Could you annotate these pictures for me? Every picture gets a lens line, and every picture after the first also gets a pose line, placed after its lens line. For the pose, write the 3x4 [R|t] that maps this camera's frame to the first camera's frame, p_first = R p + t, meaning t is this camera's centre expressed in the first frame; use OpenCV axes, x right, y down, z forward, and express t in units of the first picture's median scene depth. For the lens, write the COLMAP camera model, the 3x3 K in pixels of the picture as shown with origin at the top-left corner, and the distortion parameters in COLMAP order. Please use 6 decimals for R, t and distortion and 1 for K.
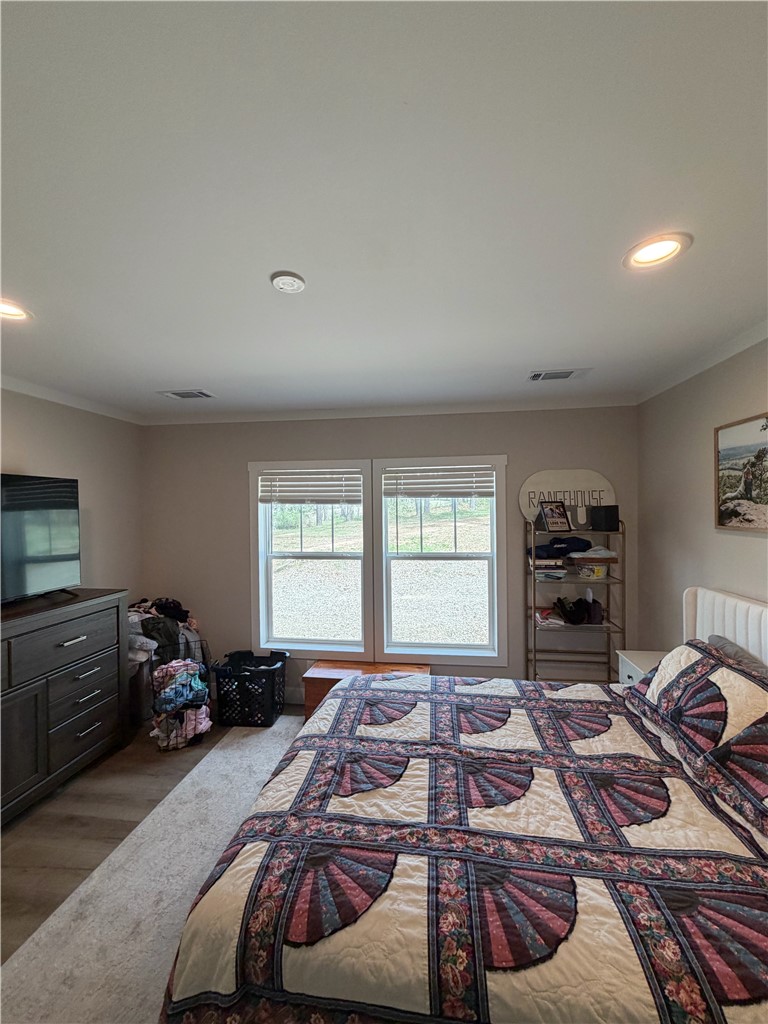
lens RADIAL K [[405.8, 0, 383.9], [0, 405.8, 514.6], [0, 0, 1]] dist [-0.001853, 0.000141]
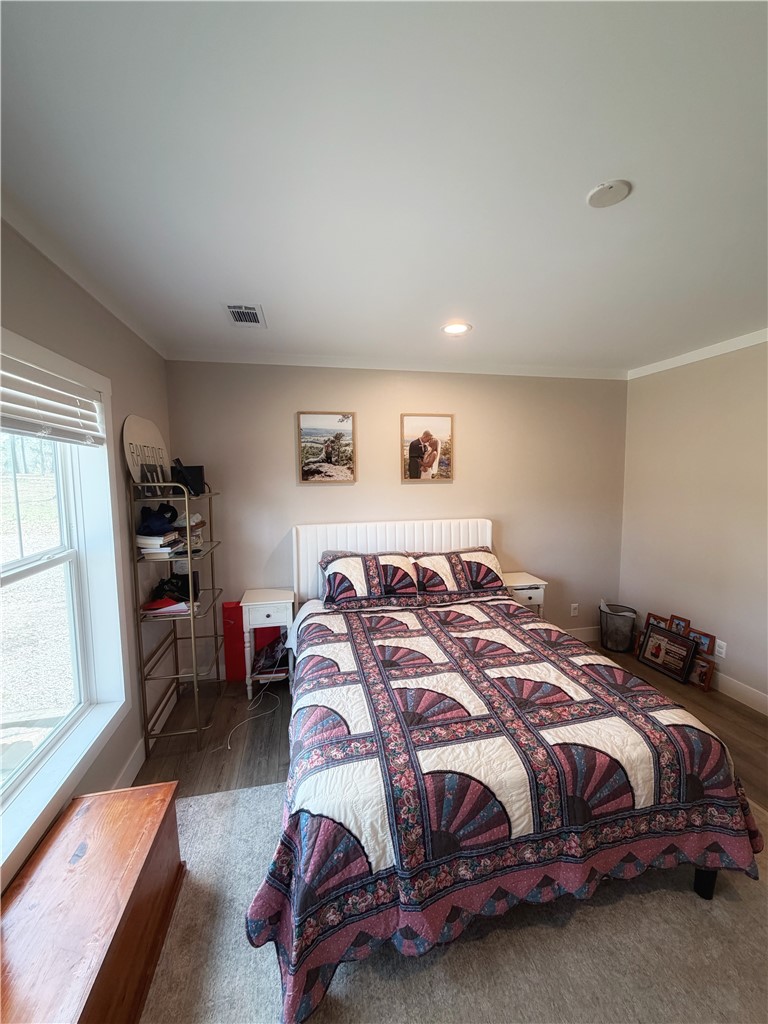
lens RADIAL K [[405.8, 0, 385.9], [0, 405.8, 512.5], [0, 0, 1]] dist [-0.001853, 0.000141]
pose [[-0.344520, -0.073521, 0.935895, -0.711495], [0.030606, 0.995519, 0.089472, 0.021779], [-0.938280, 0.059469, -0.340726, 1.346415]]
